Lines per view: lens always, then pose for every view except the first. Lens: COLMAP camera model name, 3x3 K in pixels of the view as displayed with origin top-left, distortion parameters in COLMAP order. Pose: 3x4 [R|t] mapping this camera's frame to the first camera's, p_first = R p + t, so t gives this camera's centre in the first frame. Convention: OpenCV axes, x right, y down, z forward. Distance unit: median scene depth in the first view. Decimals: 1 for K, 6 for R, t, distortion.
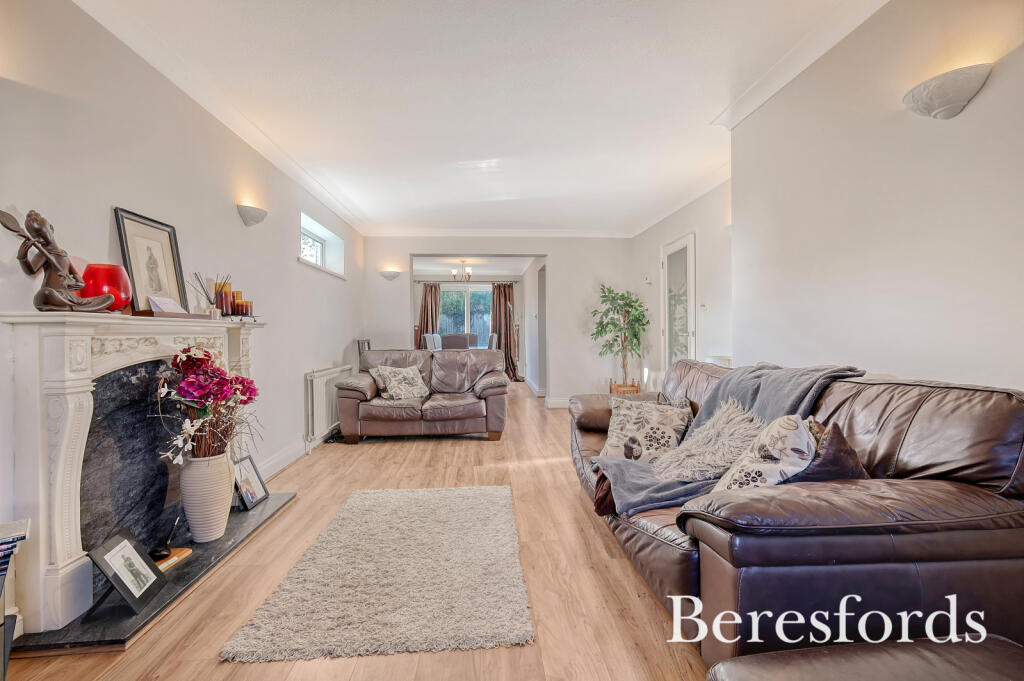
lens RADIAL K [[441.7, 0, 517.0], [0, 441.7, 333.0], [0, 0, 1]] dist [0.005360, -0.001033]
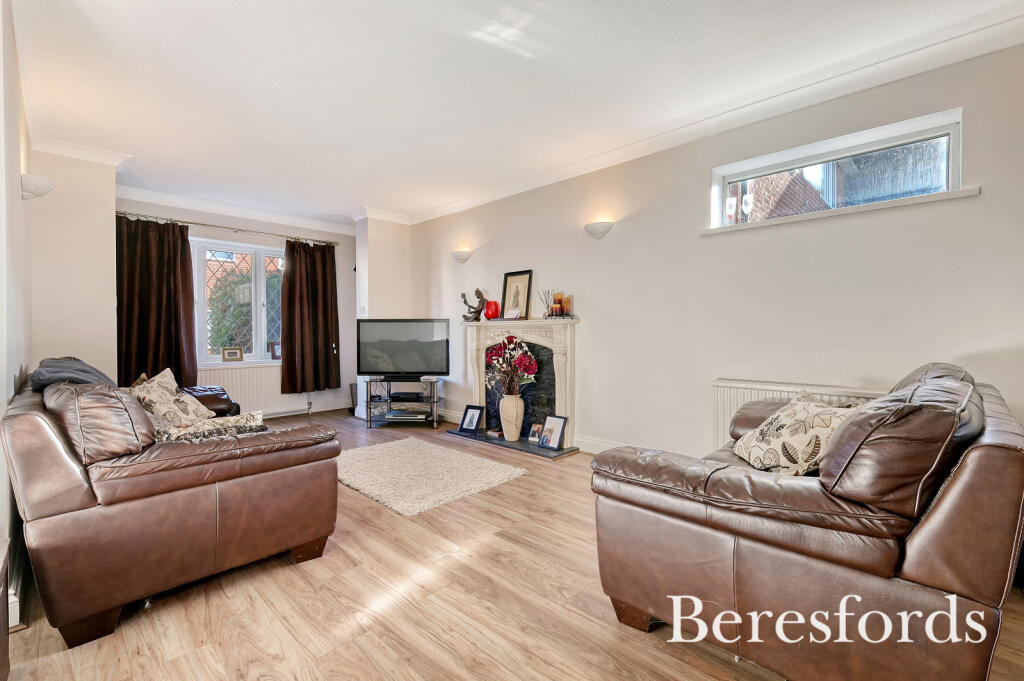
lens RADIAL K [[441.7, 0, 519.7], [0, 441.7, 343.2], [0, 0, 1]] dist [0.005360, -0.001033]
pose [[-0.738820, 0.018408, -0.673651, 0.316500], [0.000177, 0.999632, 0.027121, 0.007138], [0.673903, 0.019918, -0.738552, 1.477698]]
